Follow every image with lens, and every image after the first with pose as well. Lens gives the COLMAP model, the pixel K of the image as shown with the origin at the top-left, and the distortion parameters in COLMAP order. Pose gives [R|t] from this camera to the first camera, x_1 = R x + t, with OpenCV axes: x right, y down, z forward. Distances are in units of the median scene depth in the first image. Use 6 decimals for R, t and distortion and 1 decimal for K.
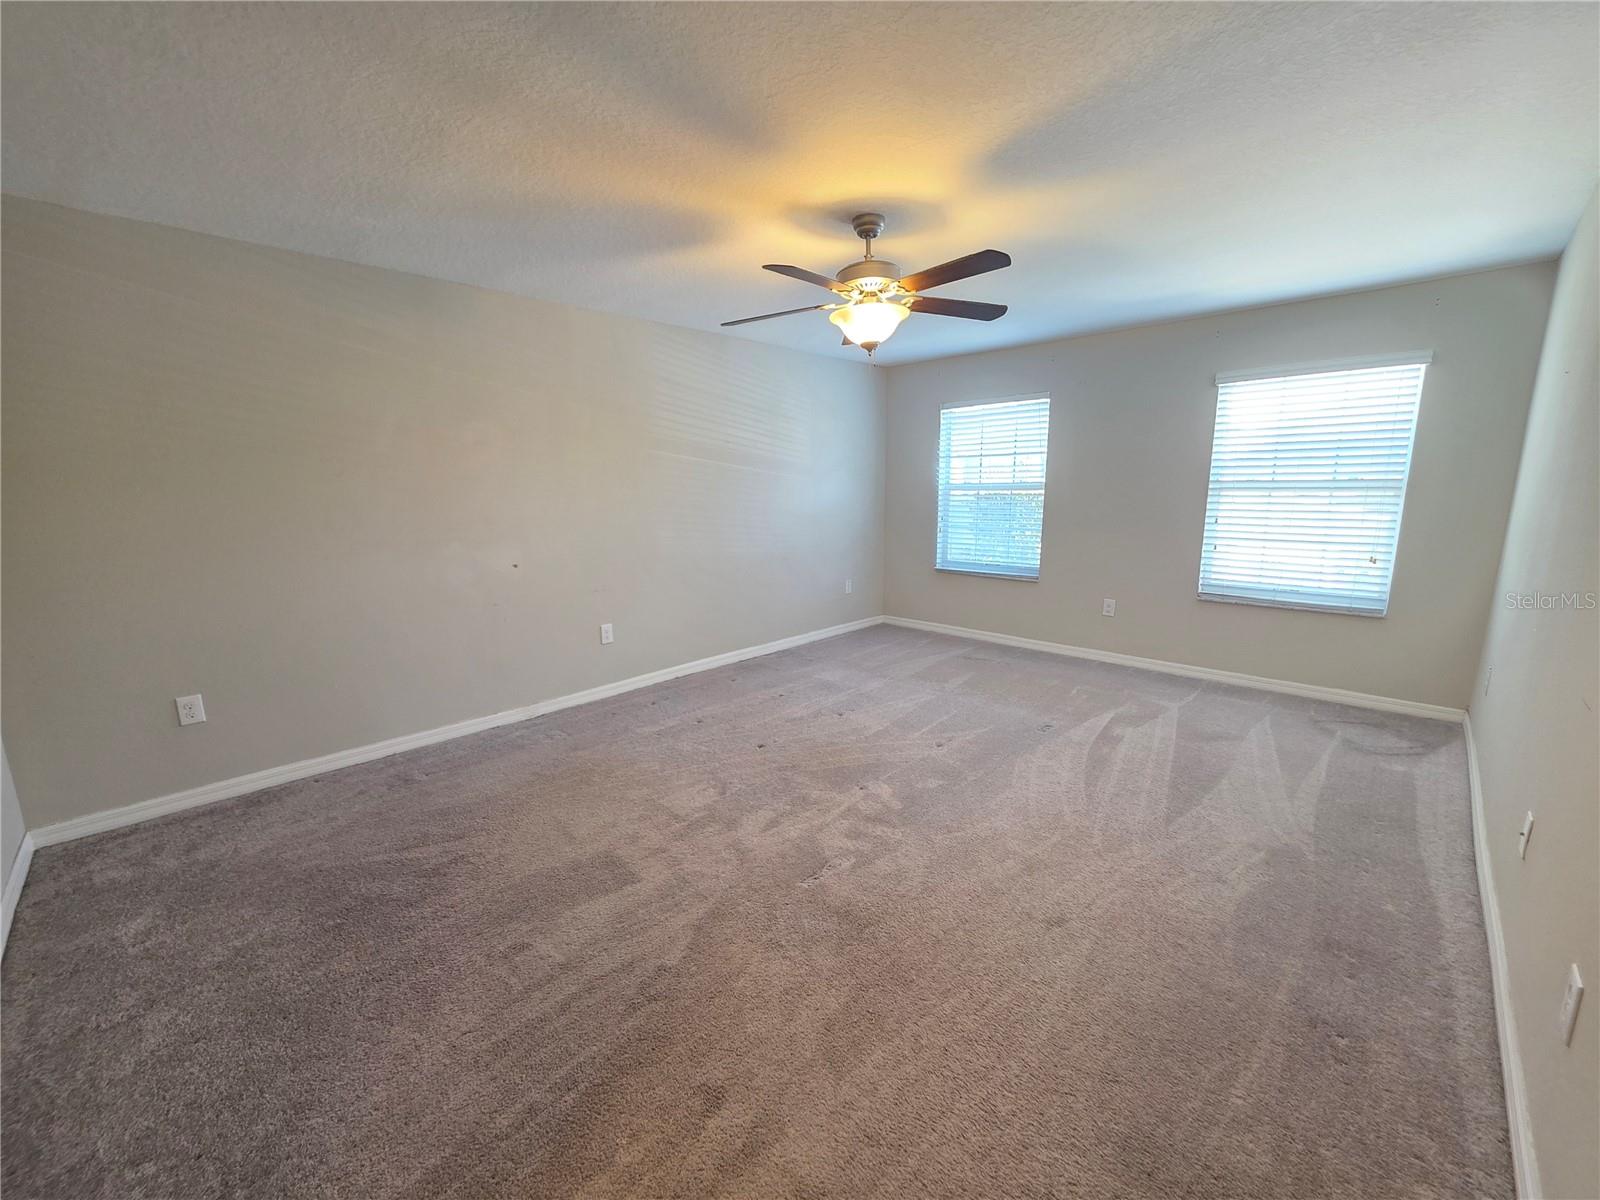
lens RADIAL K [[639.8, 0, 791.8], [0, 639.8, 604.1], [0, 0, 1]] dist [-0.000540, -0.000094]
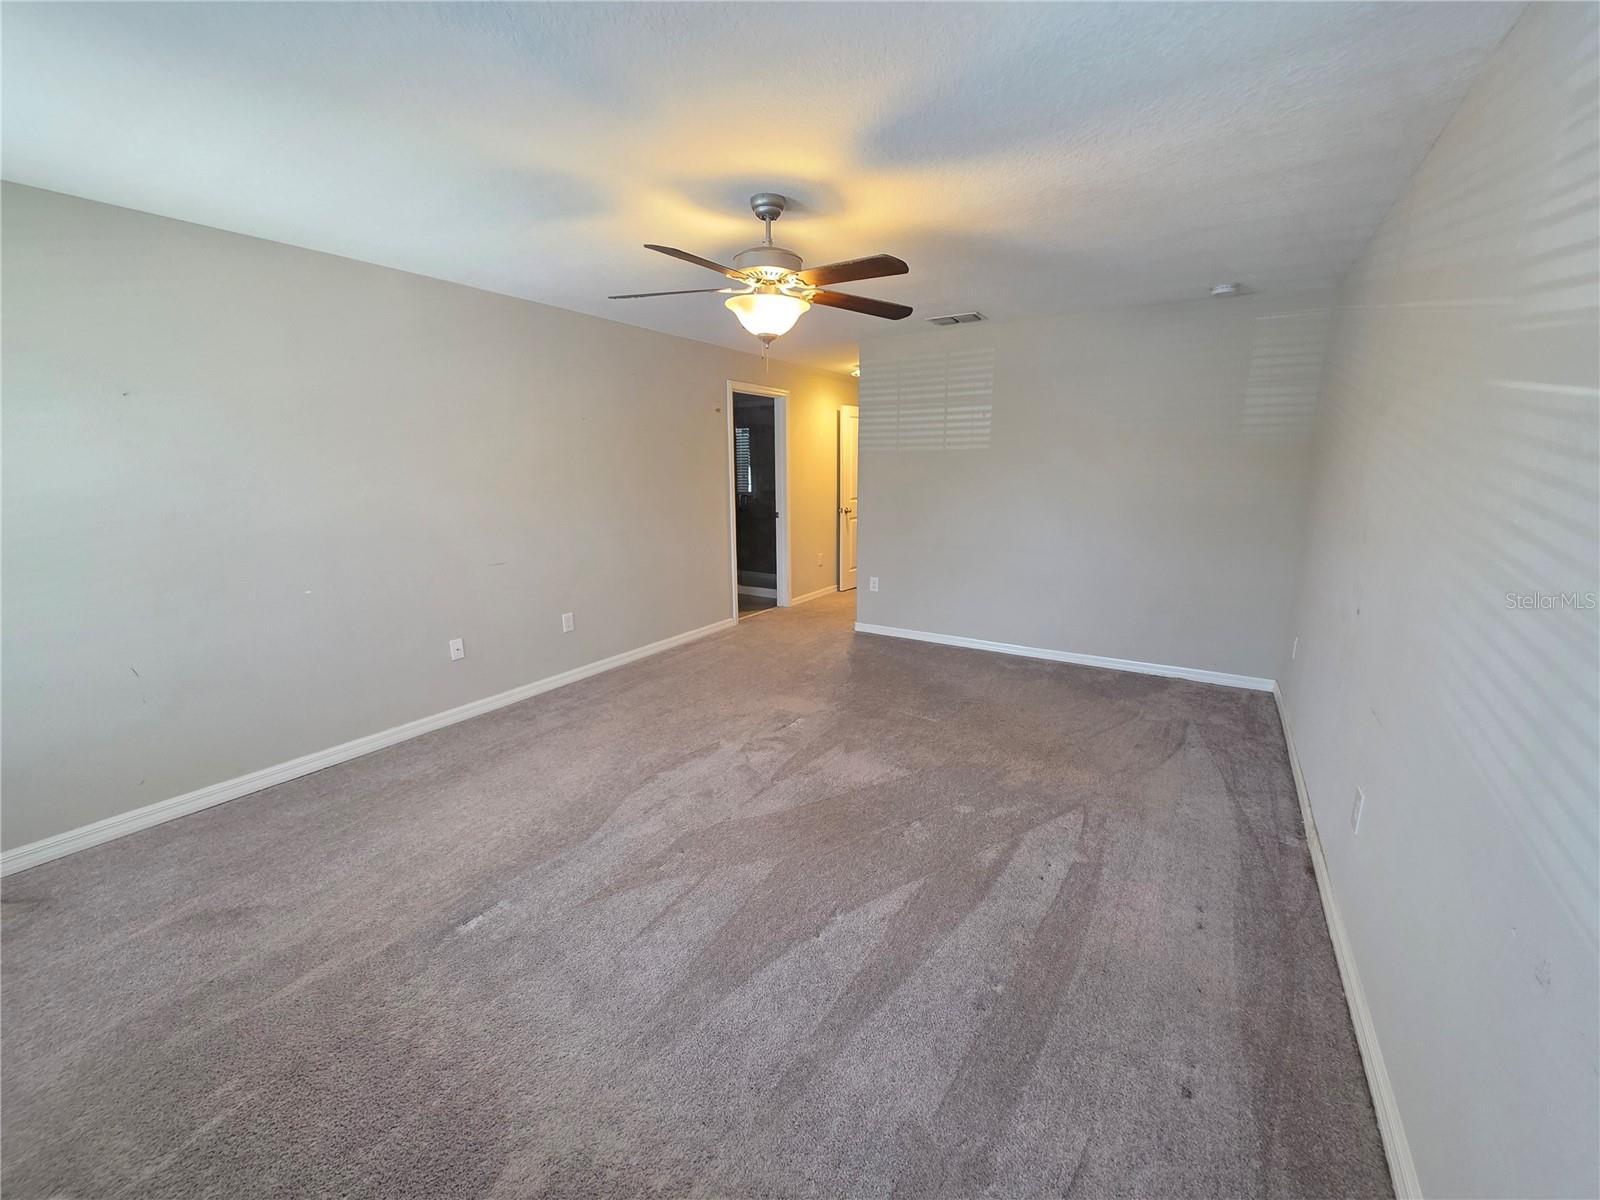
lens RADIAL K [[639.8, 0, 791.8], [0, 639.8, 604.1], [0, 0, 1]] dist [-0.000540, -0.000094]
pose [[-0.979125, 0.061896, -0.193605, 0.175953], [-0.018589, 0.921247, 0.388534, -0.244912], [0.202407, 0.384023, -0.900865, 1.206626]]
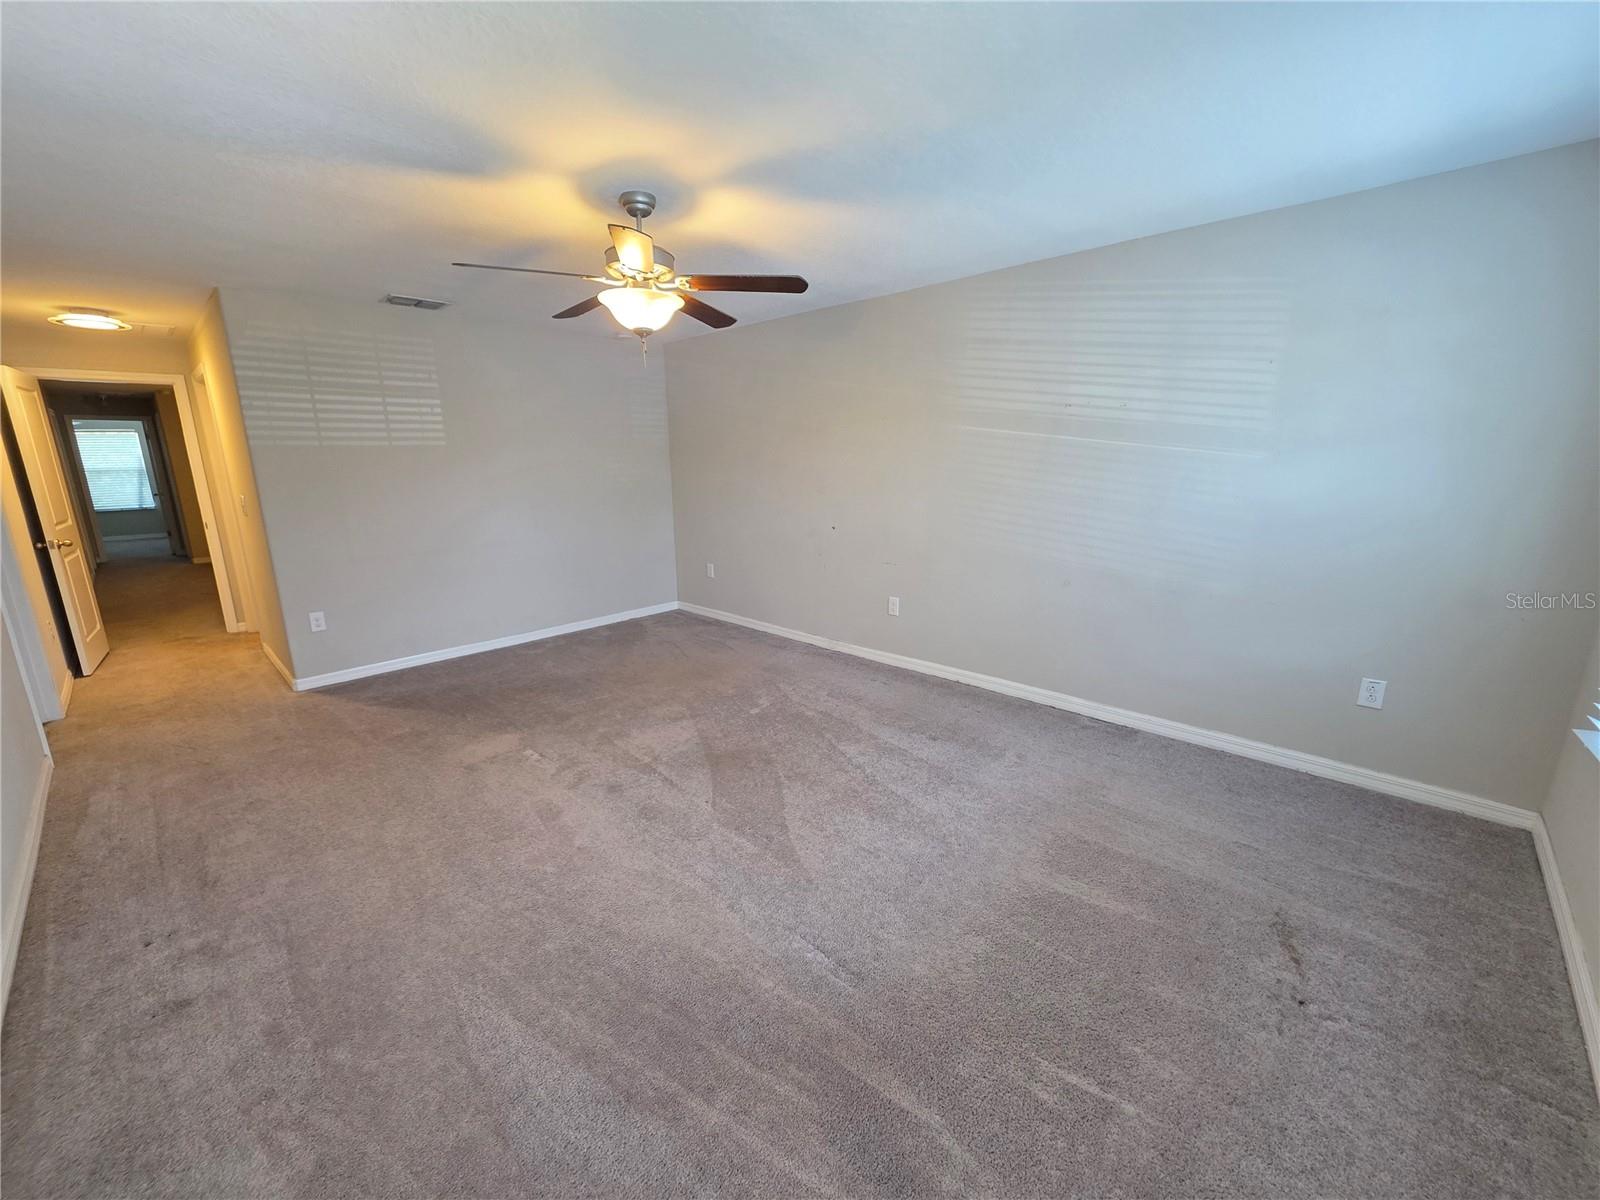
lens RADIAL K [[639.8, 0, 791.8], [0, 639.8, 604.1], [0, 0, 1]] dist [-0.000540, -0.000094]
pose [[0.003969, 0.240493, -0.970643, 0.690276], [-0.170411, 0.956615, 0.236321, -0.167090], [0.985365, 0.164470, 0.044779, 0.746109]]
